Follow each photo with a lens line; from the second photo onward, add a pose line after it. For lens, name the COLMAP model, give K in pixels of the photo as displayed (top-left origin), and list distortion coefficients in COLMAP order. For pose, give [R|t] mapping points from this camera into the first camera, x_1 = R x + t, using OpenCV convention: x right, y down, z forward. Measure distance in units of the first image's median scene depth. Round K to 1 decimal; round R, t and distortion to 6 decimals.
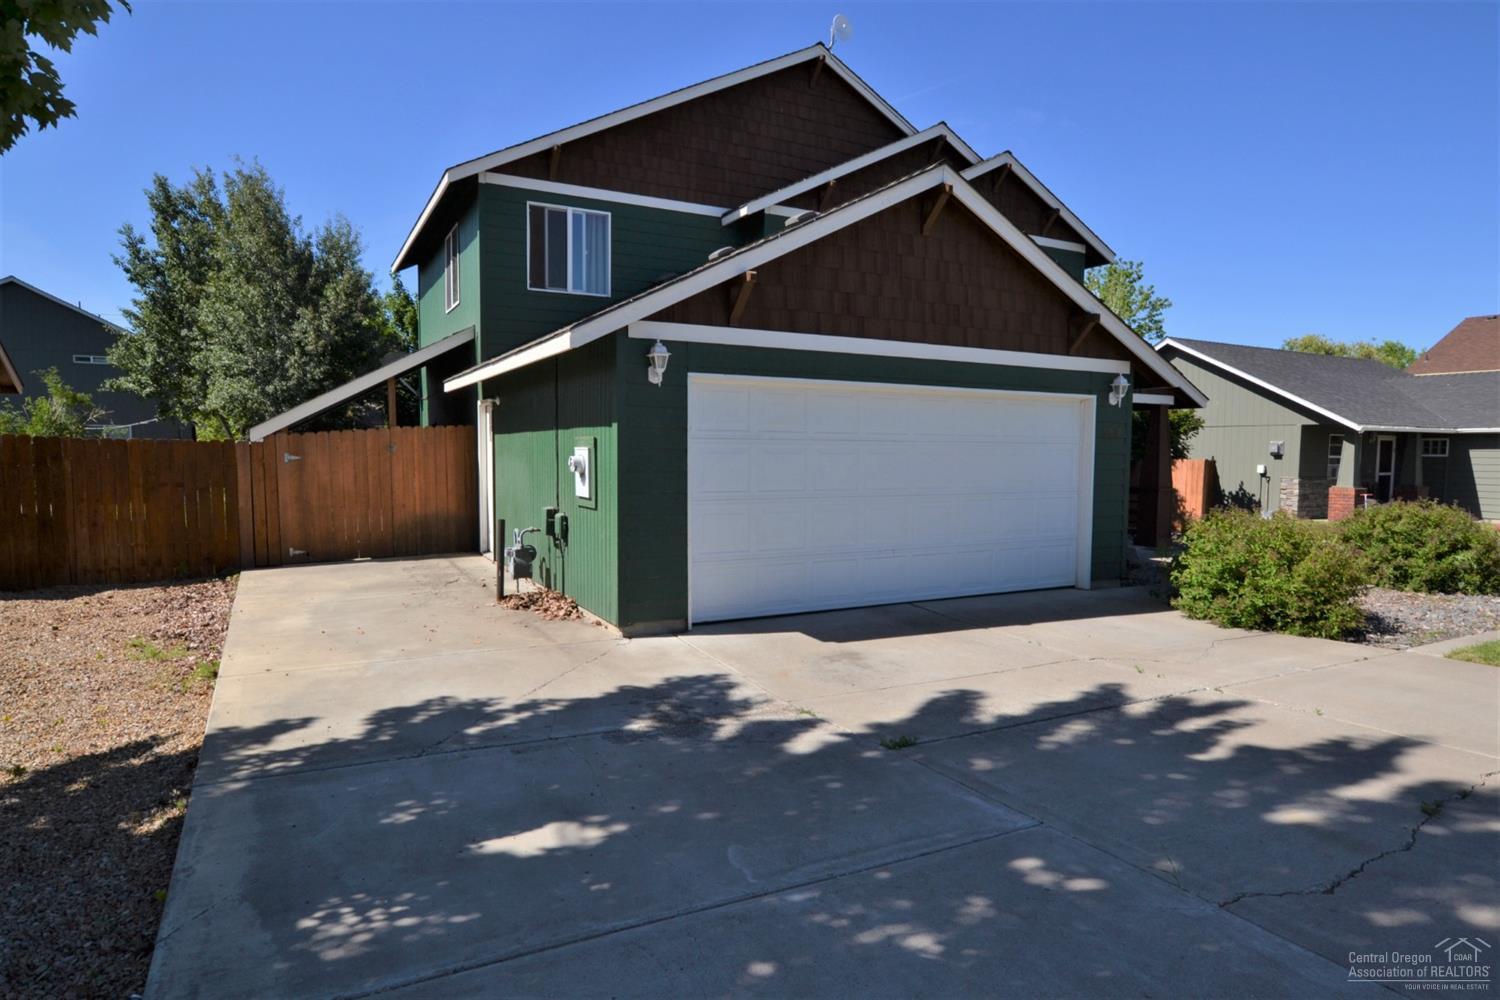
lens RADIAL K [[815.9, 0, 750.0], [0, 815.9, 500.0], [0, 0, 1]] dist [-0.022910, 0.001307]
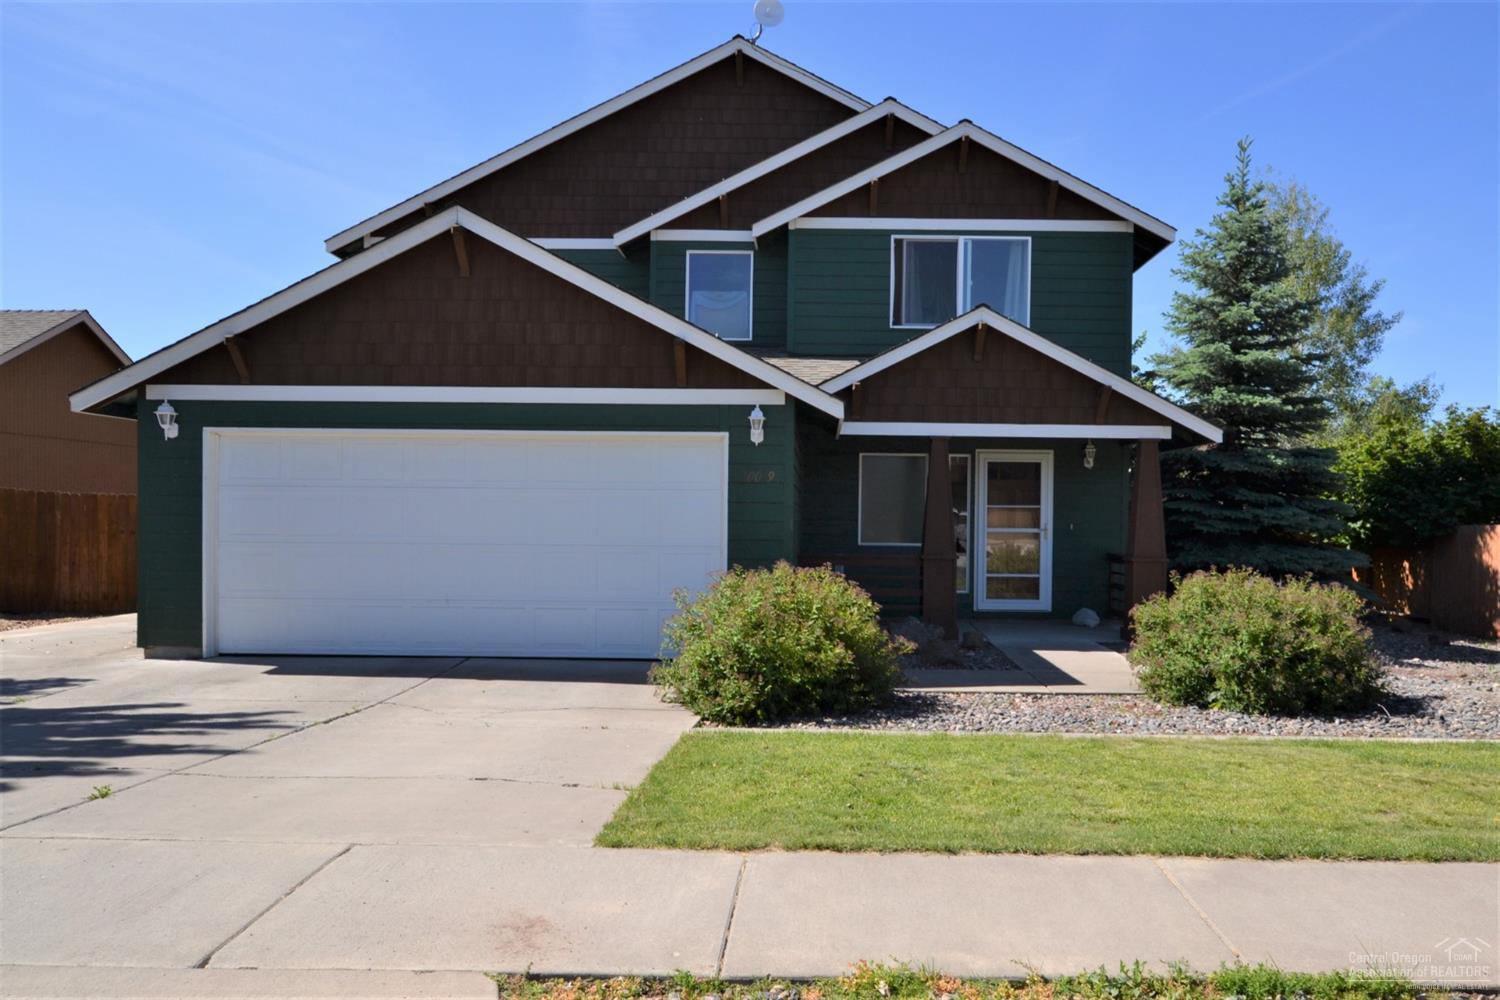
lens RADIAL K [[1074.0, 0, 755.3], [0, 1074.0, 528.5], [0, 0, 1]] dist [-0.006118, -0.000802]
pose [[0.889384, 0.007087, -0.457105, 0.856745], [-0.031017, 0.998511, -0.044868, 0.017702], [0.456107, 0.054083, 0.888280, 0.023684]]
